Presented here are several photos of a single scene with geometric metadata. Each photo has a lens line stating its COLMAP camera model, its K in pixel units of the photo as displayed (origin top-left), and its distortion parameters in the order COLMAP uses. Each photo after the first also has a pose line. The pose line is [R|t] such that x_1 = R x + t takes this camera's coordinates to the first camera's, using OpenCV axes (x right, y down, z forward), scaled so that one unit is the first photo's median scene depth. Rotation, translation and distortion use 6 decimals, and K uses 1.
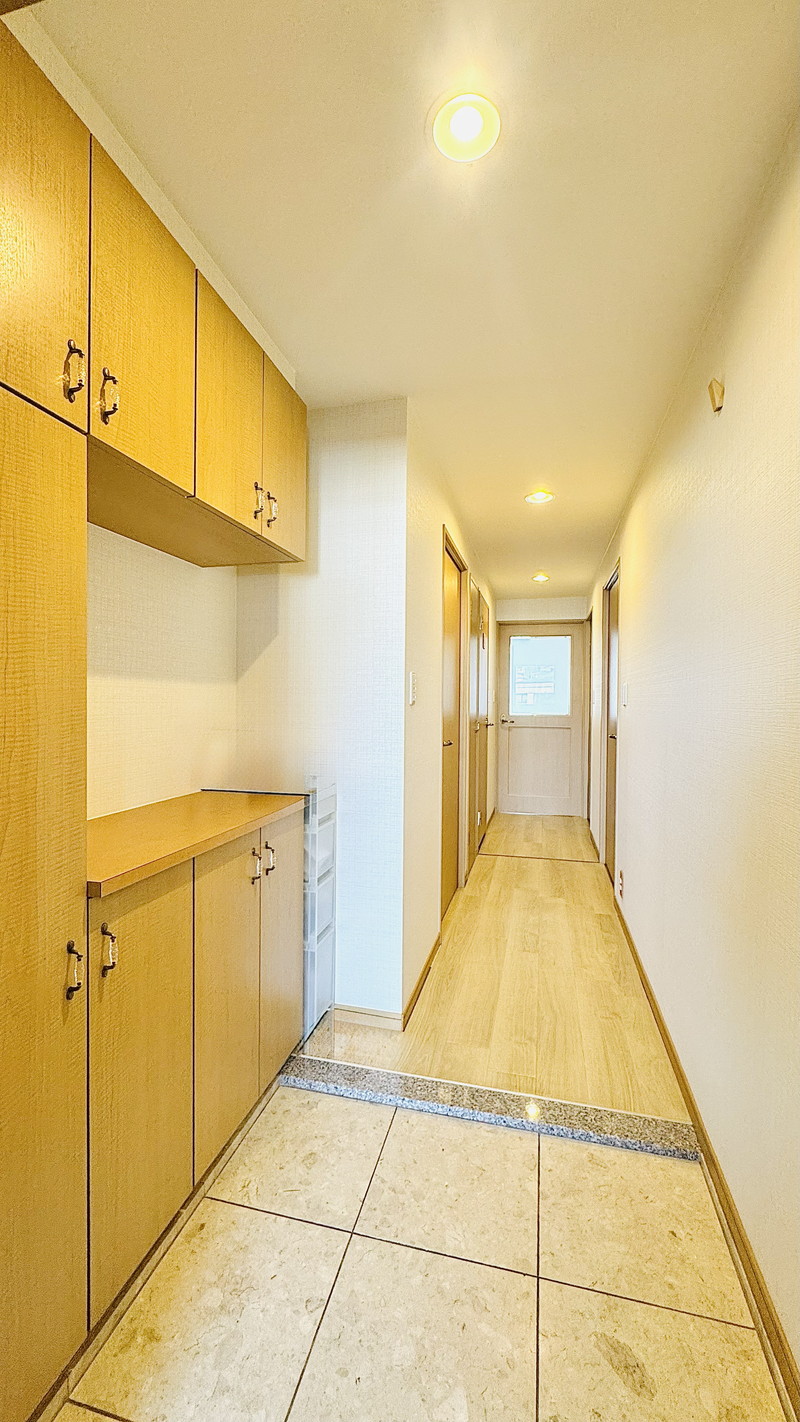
lens RADIAL K [[563.4, 0, 402.0], [0, 563.4, 709.1], [0, 0, 1]] dist [0.001100, 0.000135]
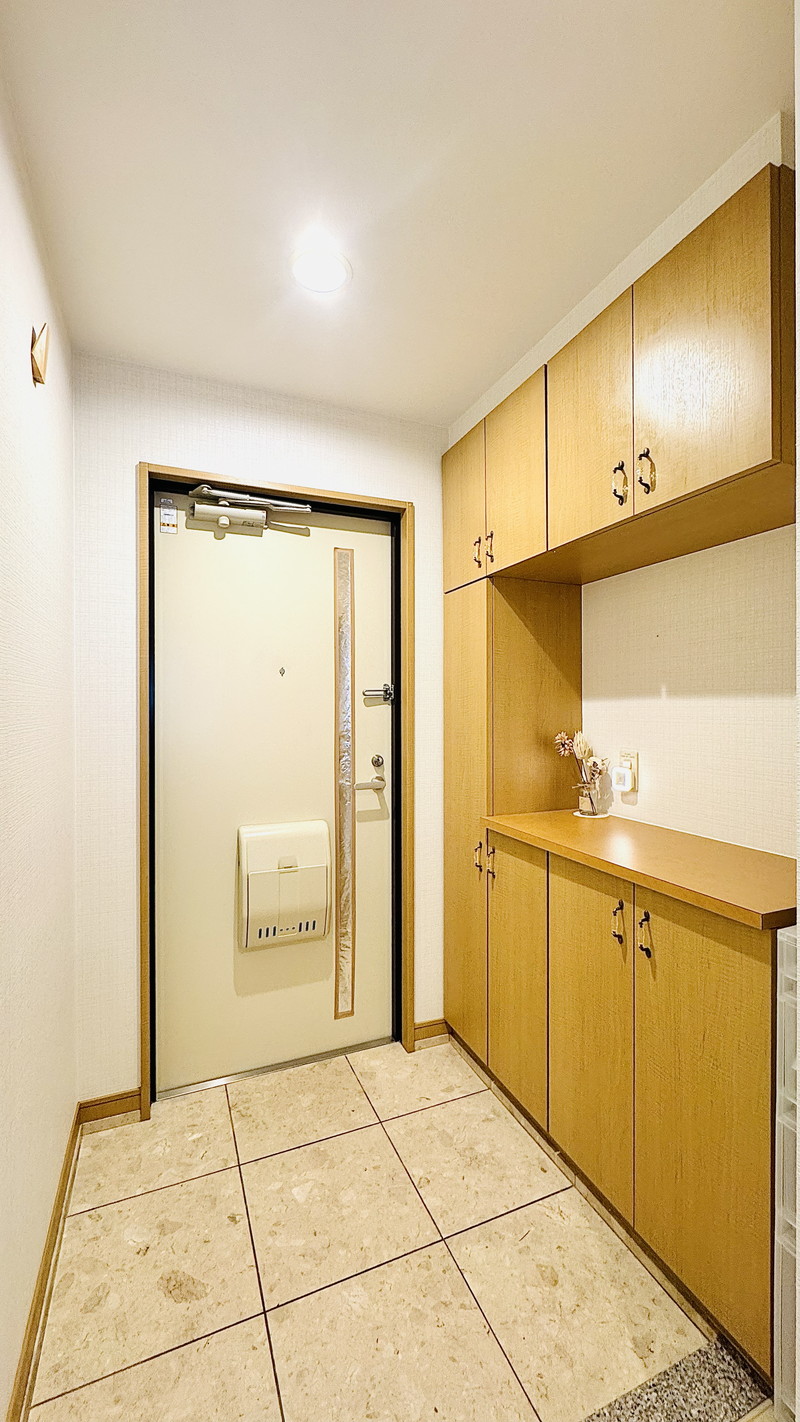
lens RADIAL K [[563.4, 0, 401.0], [0, 563.4, 708.7], [0, 0, 1]] dist [0.001100, 0.000135]
pose [[-0.799701, -0.008209, -0.600343, 0.622959], [-0.012284, 0.999921, 0.002690, -0.039865], [0.600273, 0.009526, -0.799738, 1.841162]]
